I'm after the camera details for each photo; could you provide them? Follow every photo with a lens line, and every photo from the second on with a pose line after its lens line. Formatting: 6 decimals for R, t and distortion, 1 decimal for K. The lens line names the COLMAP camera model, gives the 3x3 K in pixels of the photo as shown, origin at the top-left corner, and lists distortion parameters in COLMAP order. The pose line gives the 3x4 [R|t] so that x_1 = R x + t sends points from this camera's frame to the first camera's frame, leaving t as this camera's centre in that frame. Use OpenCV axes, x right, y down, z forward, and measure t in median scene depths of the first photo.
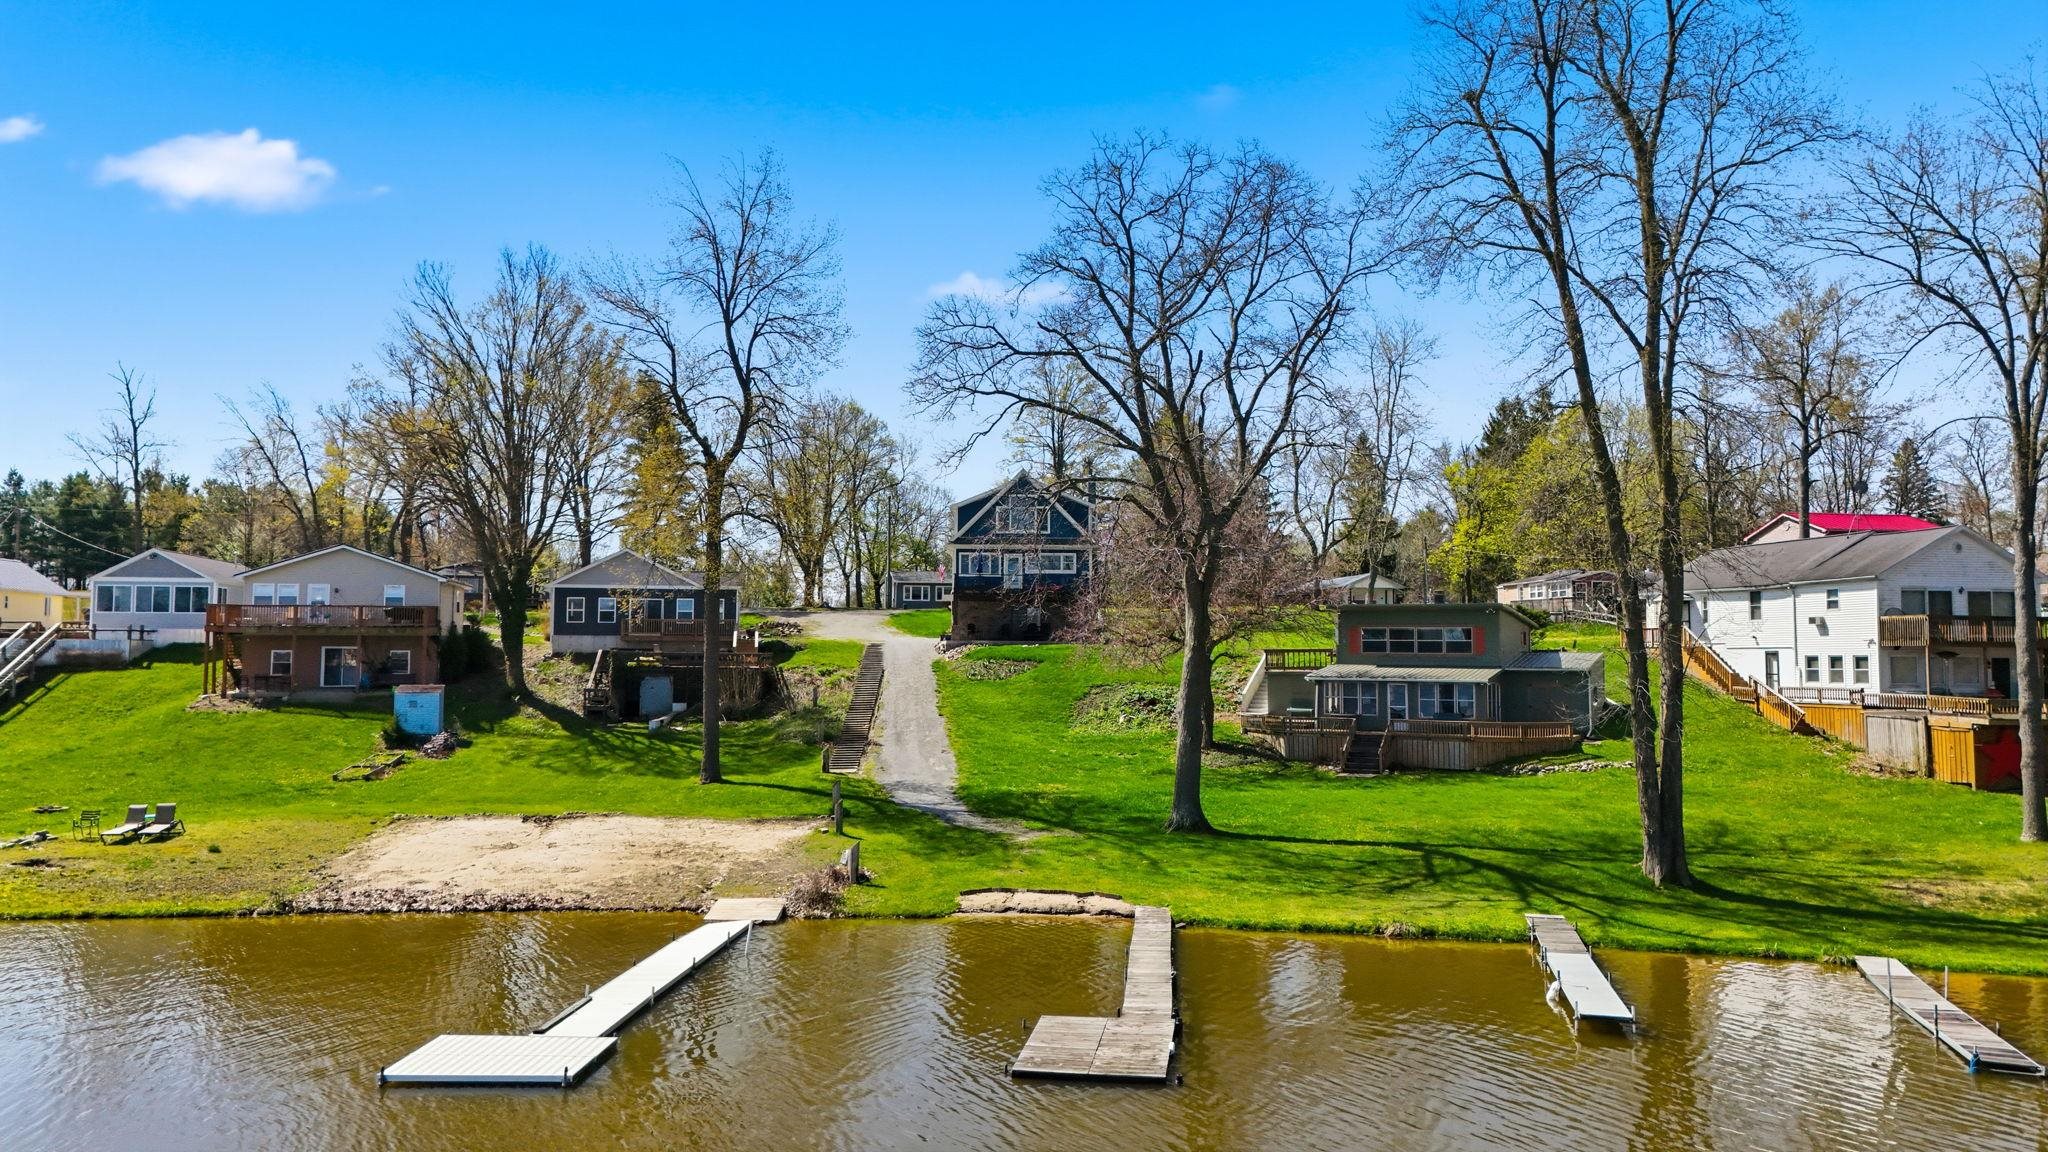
lens RADIAL K [[1462.5, 0, 1024.0], [0, 1462.5, 576.0], [0, 0, 1]] dist [0.000736, -0.000560]
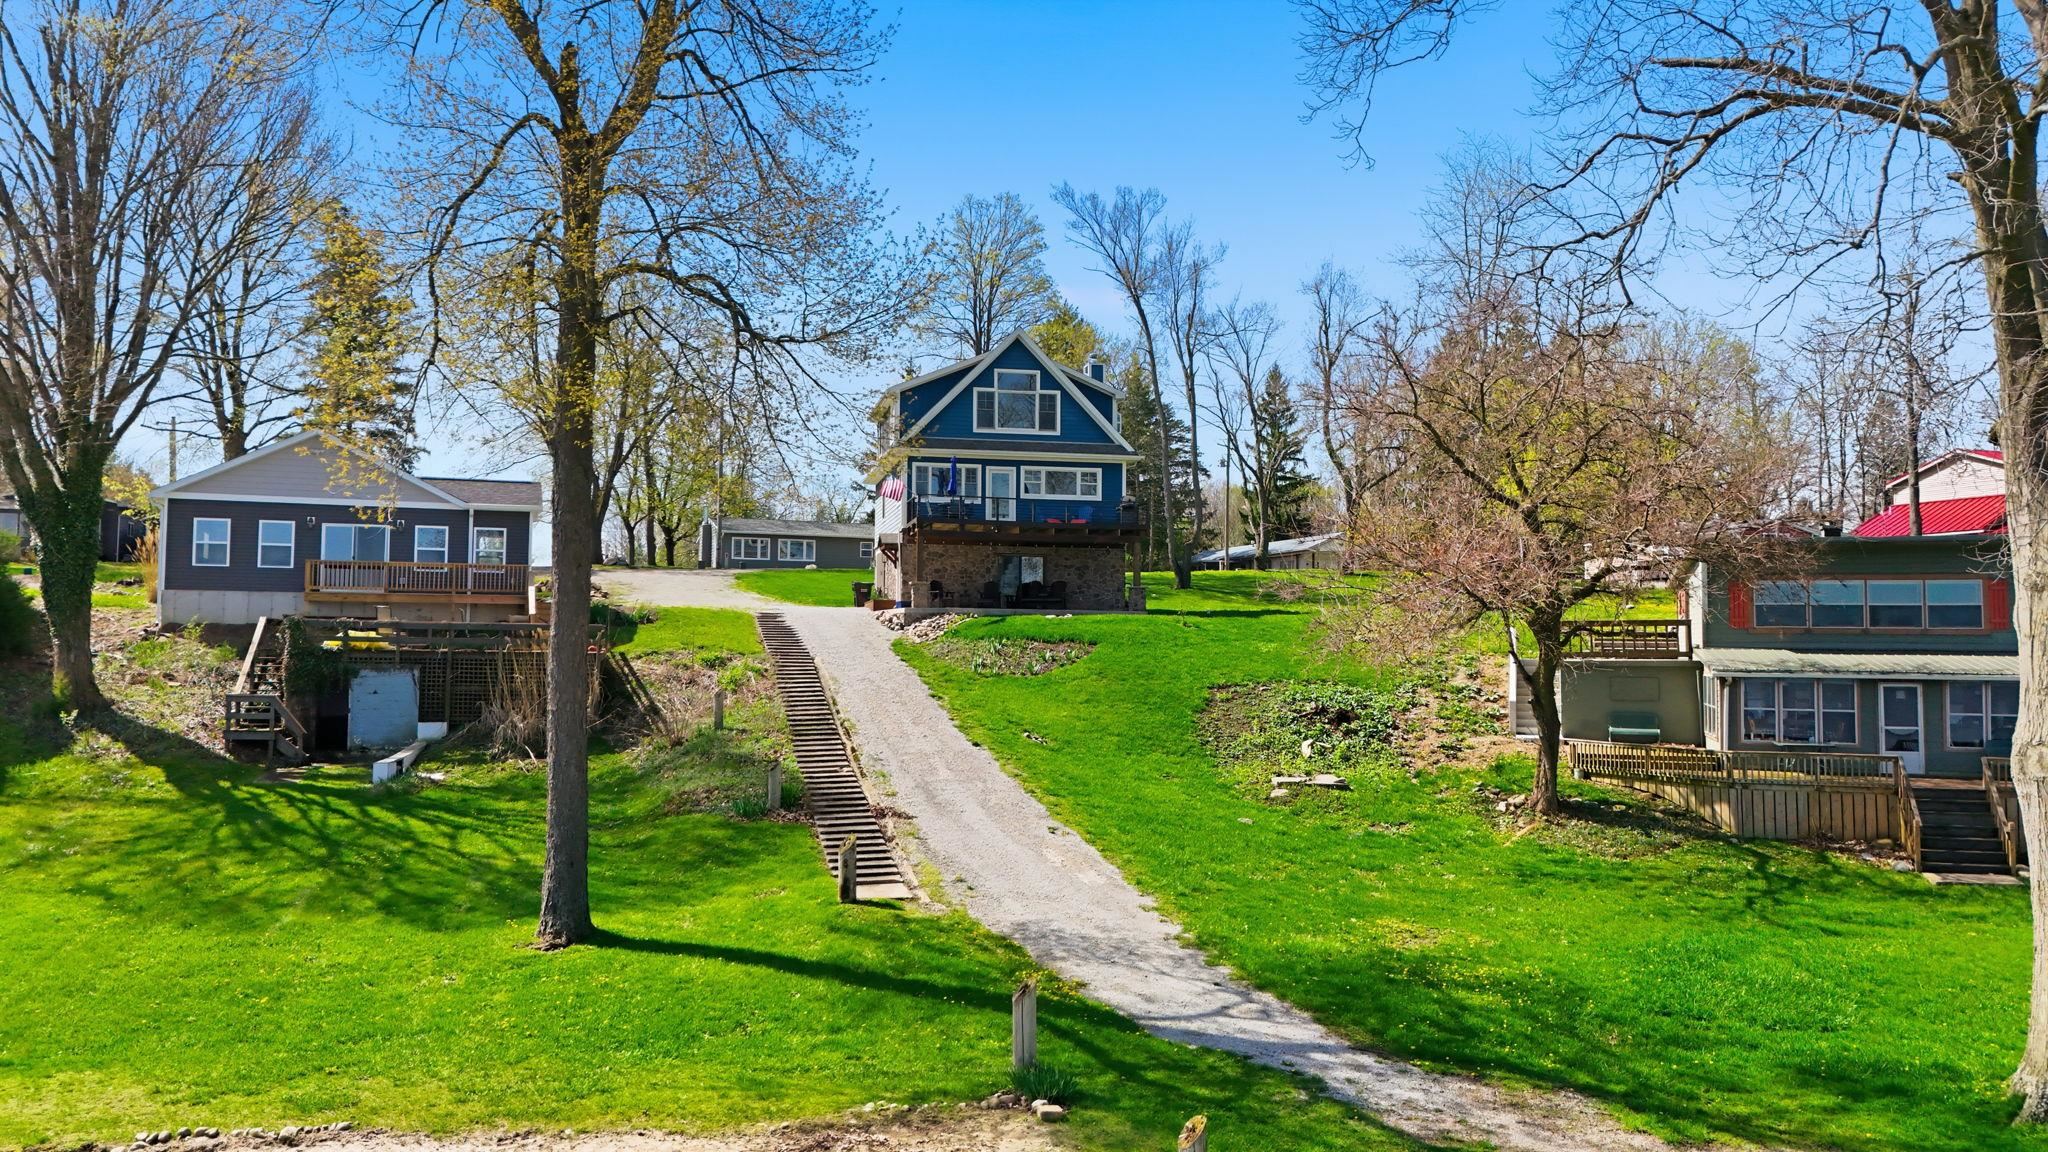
lens RADIAL K [[1462.5, 0, 1024.0], [0, 1462.5, 576.0], [0, 0, 1]] dist [0.000736, -0.000560]
pose [[0.979397, 0.012397, 0.201563, -0.131652], [-0.013483, 0.999901, 0.004015, 0.030145], [-0.201493, -0.006650, 0.979467, 0.443913]]
